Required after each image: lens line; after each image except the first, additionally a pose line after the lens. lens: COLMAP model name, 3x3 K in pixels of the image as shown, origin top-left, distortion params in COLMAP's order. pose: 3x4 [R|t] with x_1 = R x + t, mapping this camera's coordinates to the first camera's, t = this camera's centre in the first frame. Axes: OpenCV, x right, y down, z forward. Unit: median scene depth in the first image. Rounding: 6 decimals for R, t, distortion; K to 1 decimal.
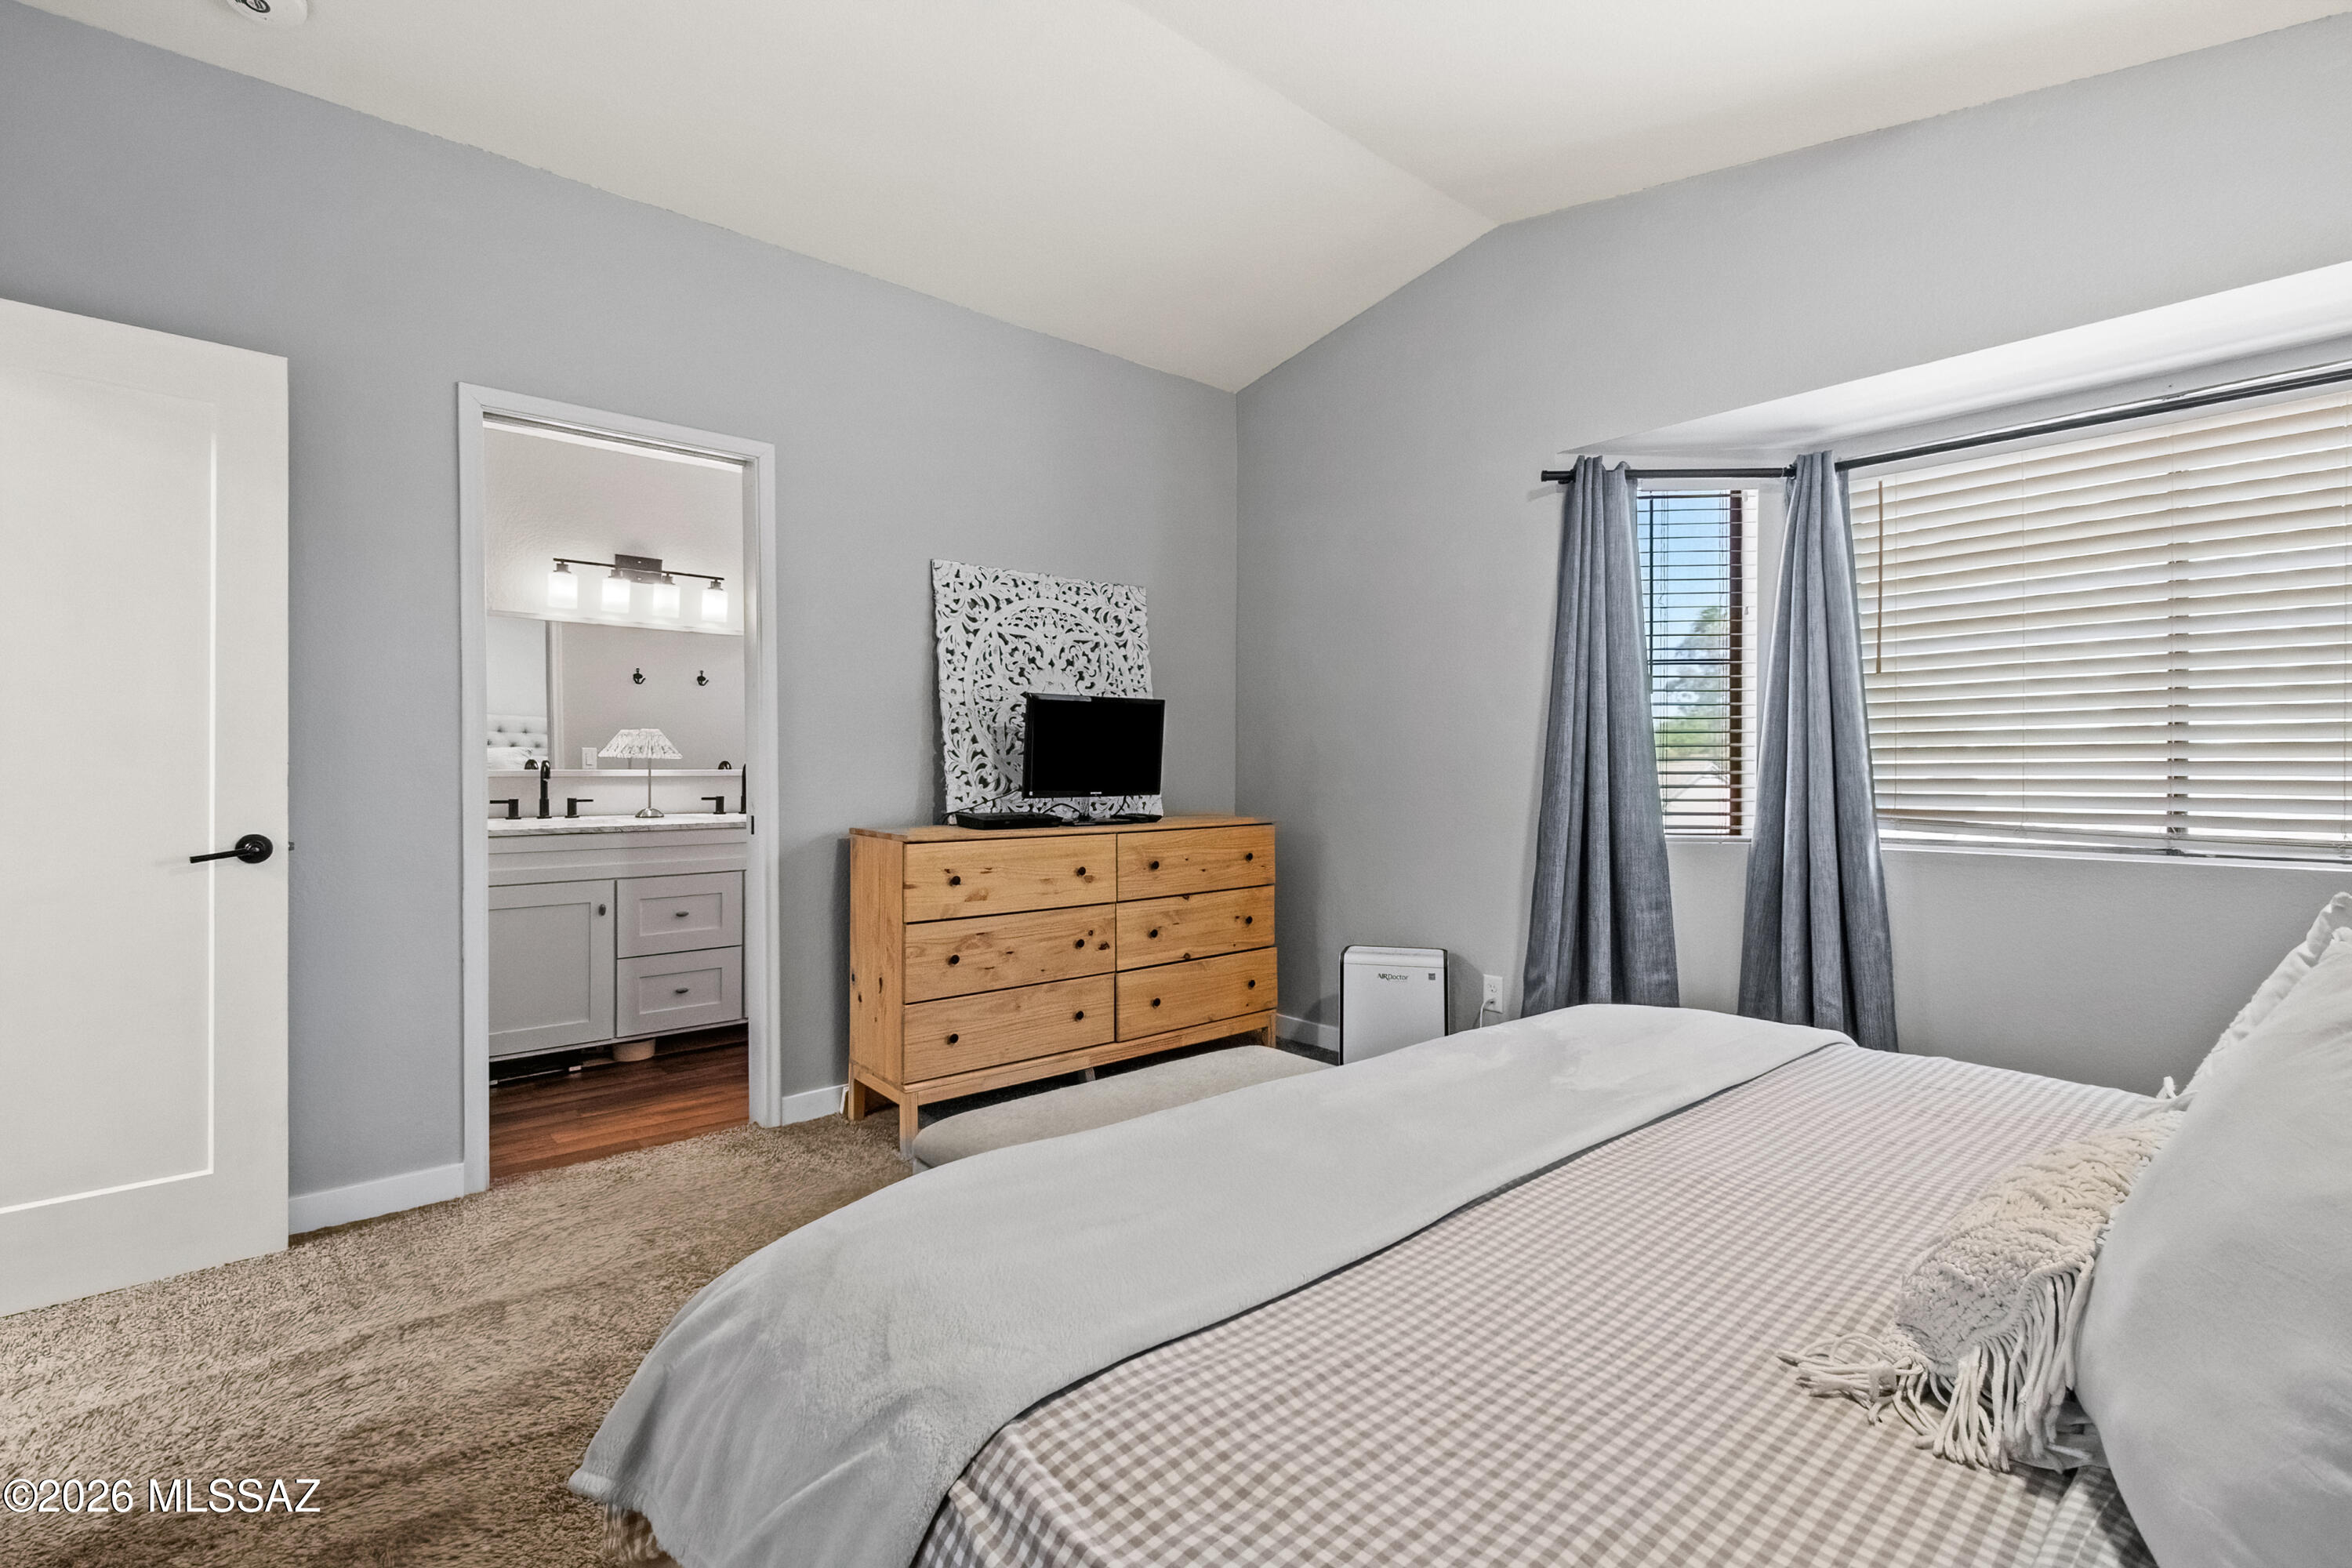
lens RADIAL K [[1040.5, 0, 1176.6], [0, 1040.5, 773.7], [0, 0, 1]] dist [-0.003928, 0.000229]
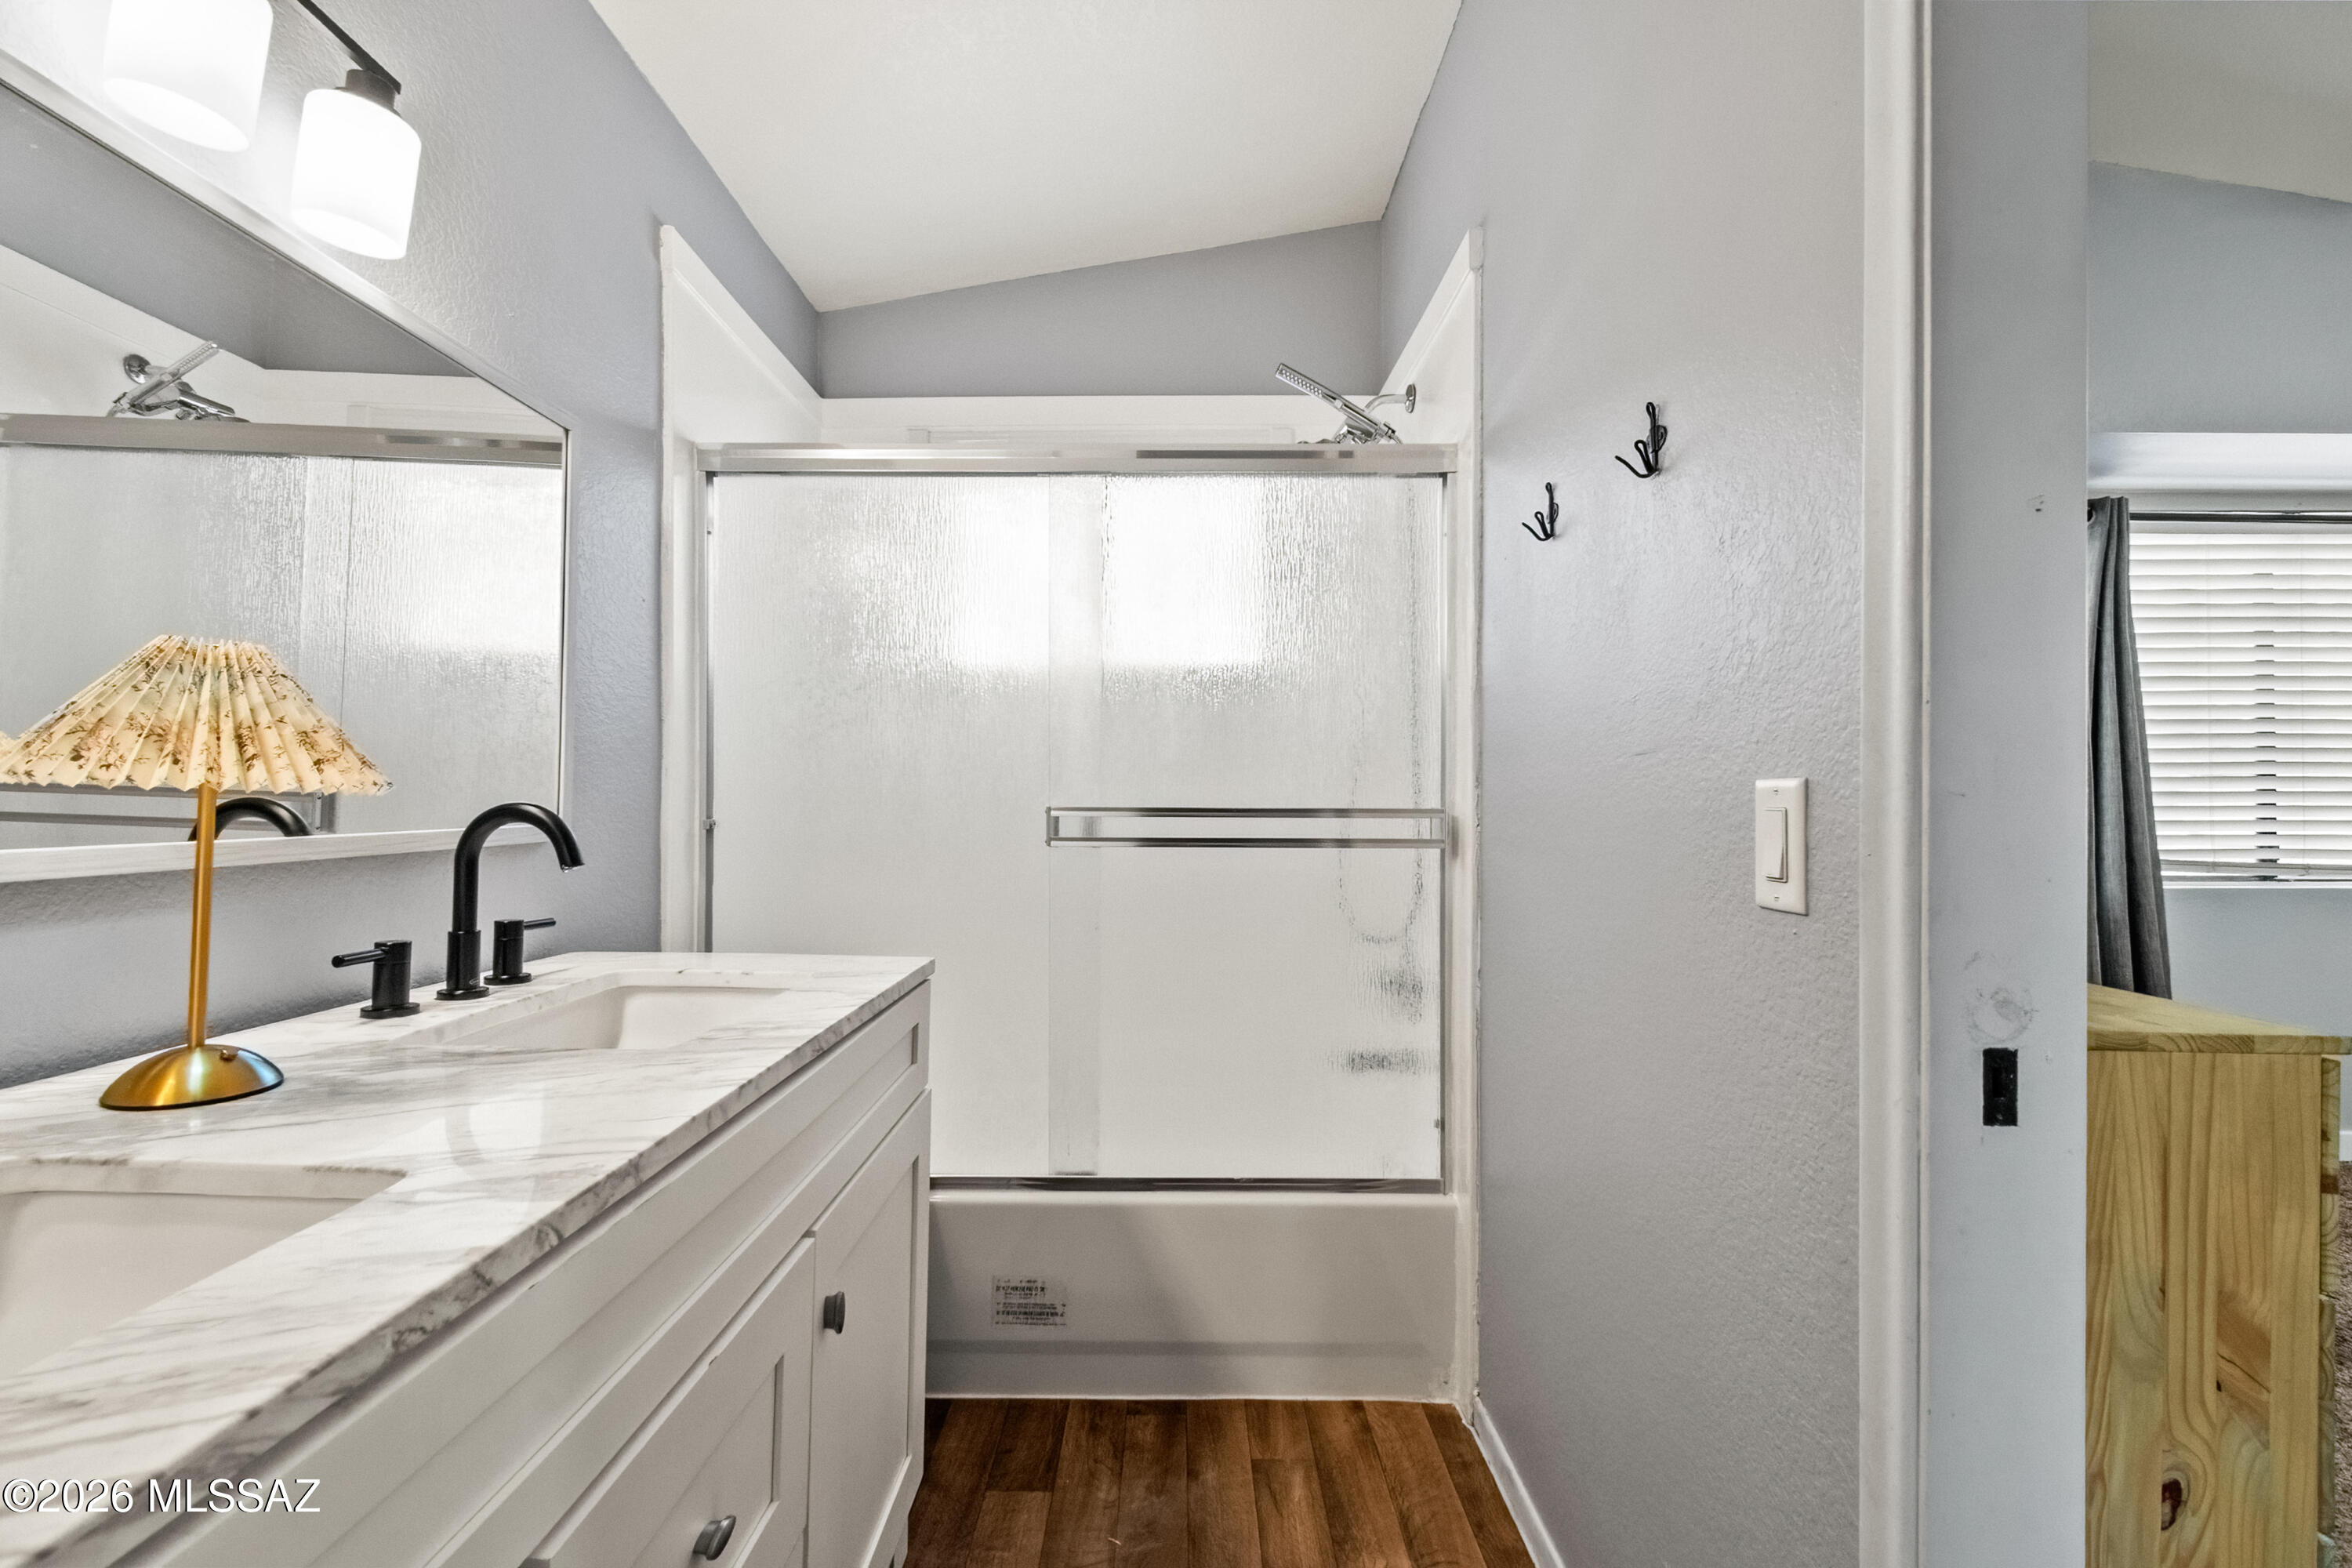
lens RADIAL K [[1040.5, 0, 1174.0], [0, 1040.5, 788.0], [0, 0, 1]] dist [-0.003928, 0.000229]
pose [[0.658523, 0.012263, 0.752461, -0.749855], [0.003897, 0.999798, -0.019705, -0.011352], [-0.752551, 0.015909, 0.658342, 1.040105]]
